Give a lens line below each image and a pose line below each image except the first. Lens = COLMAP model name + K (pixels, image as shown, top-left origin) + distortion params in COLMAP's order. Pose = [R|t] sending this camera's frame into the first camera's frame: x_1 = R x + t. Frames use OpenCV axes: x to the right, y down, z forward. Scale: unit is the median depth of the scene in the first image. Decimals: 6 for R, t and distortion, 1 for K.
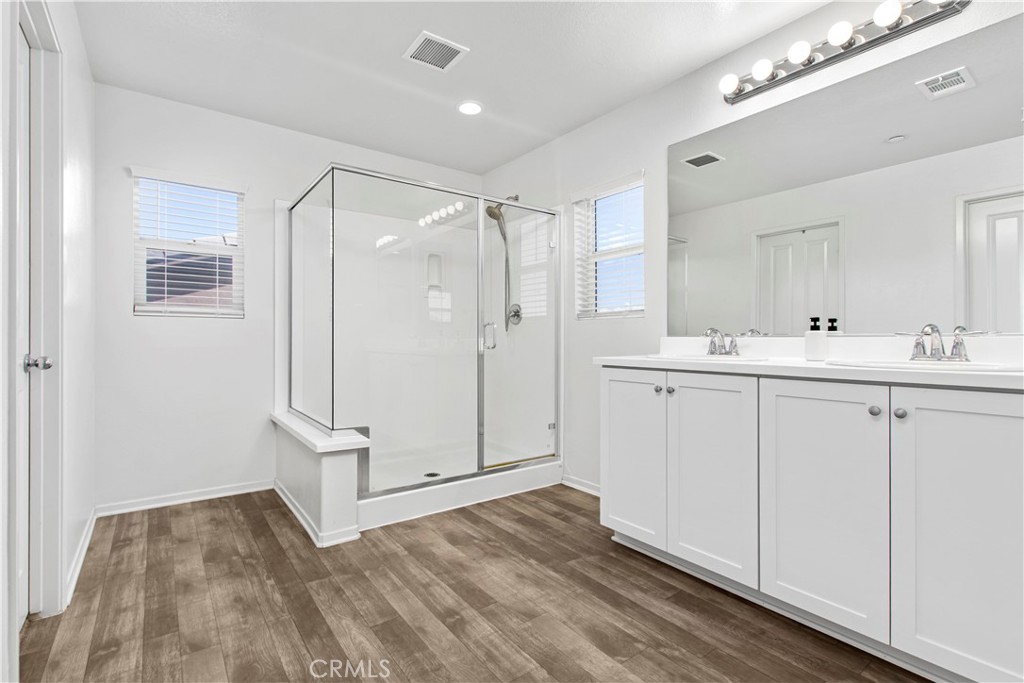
lens RADIAL K [[472.5, 0, 514.6], [0, 472.5, 342.2], [0, 0, 1]] dist [0.001877, -0.000641]
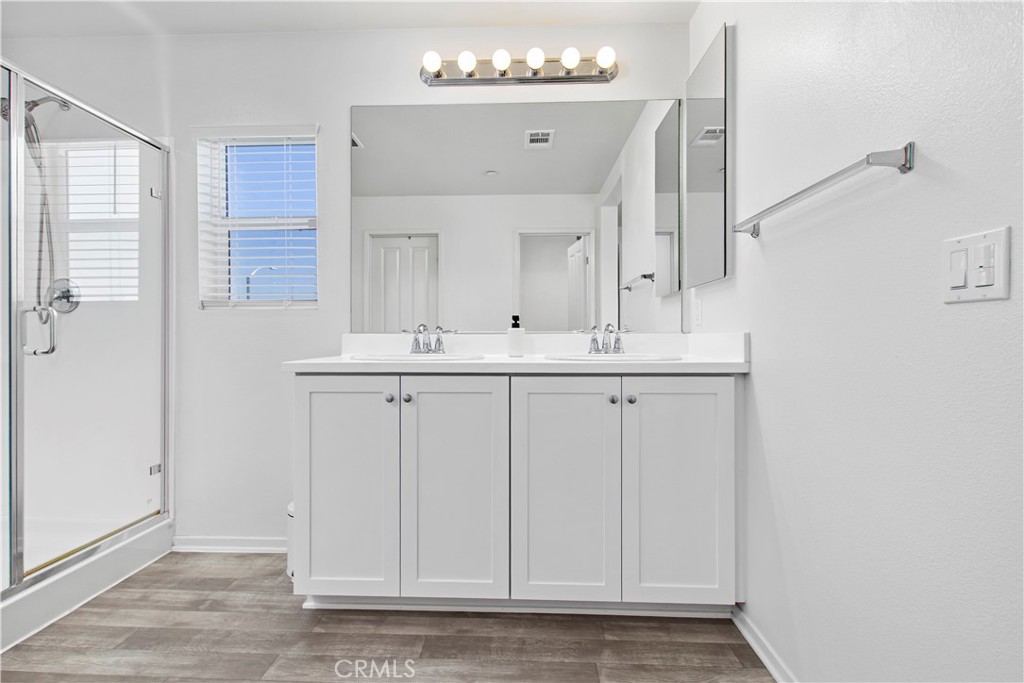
lens RADIAL K [[472.5, 0, 505.7], [0, 472.5, 336.3], [0, 0, 1]] dist [0.001877, -0.000641]
pose [[0.637333, 0.000728, 0.770588, -0.194347], [0.007013, 0.999953, -0.006745, 0.000846], [-0.770557, 0.009703, 0.637298, 0.341250]]
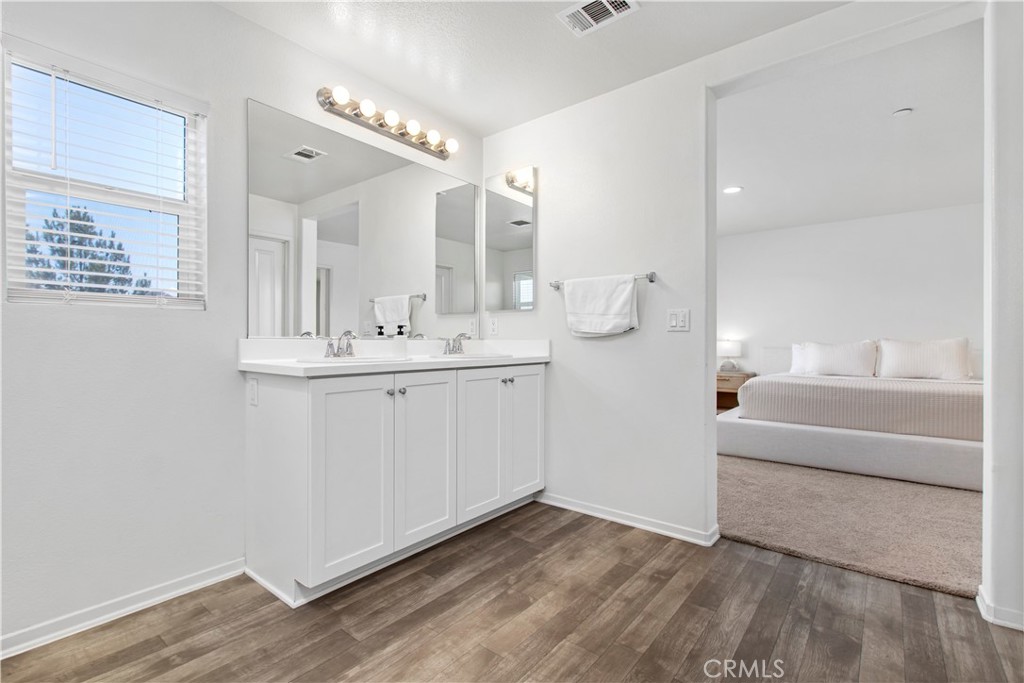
lens RADIAL K [[472.5, 0, 516.3], [0, 472.5, 332.9], [0, 0, 1]] dist [0.001877, -0.000641]
pose [[-0.251343, 0.017530, 0.967739, -0.742596], [0.007055, 0.999843, -0.016279, -0.006633], [-0.967872, 0.002736, -0.251427, 1.017442]]
